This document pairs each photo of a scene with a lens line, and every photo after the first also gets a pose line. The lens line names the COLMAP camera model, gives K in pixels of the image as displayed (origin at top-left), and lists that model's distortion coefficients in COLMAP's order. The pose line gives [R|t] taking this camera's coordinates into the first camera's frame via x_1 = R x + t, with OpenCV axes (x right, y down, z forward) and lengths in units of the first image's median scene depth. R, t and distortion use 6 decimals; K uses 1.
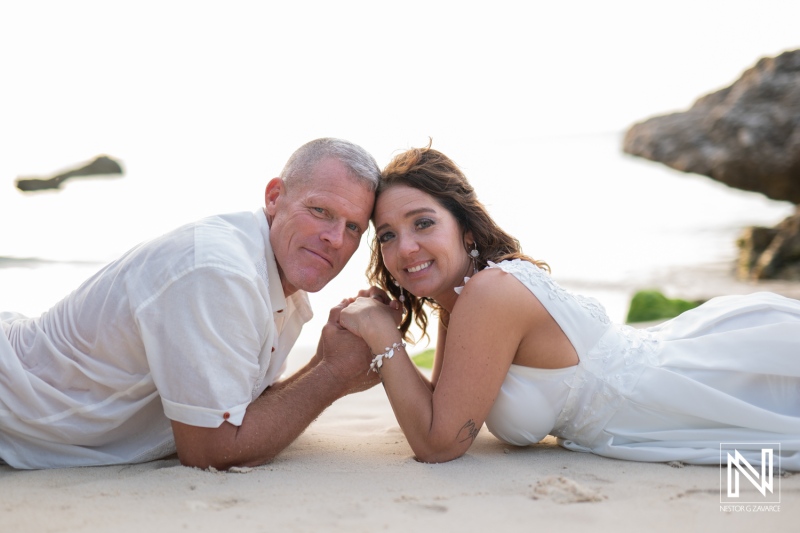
lens RADIAL K [[1096.8, 0, 400.0], [0, 1096.8, 266.5], [0, 0, 1]] dist [-0.000344, 0.006115]
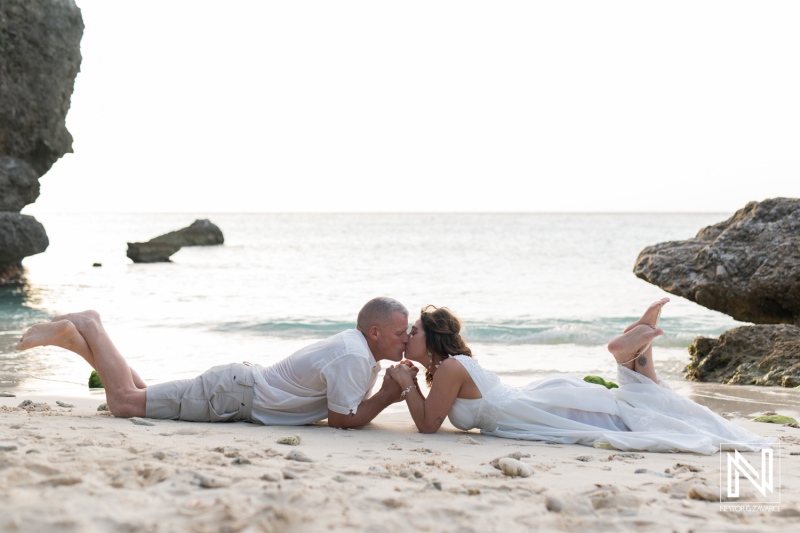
lens RADIAL K [[1129.7, 0, 400.0], [0, 1129.7, 266.5], [0, 0, 1]] dist [0.390931, 0.007439]
pose [[0.996680, 0.041772, -0.069883, 0.143621], [-0.046863, 0.996240, -0.072875, -0.014783], [0.066576, 0.075908, 0.994890, -1.710750]]
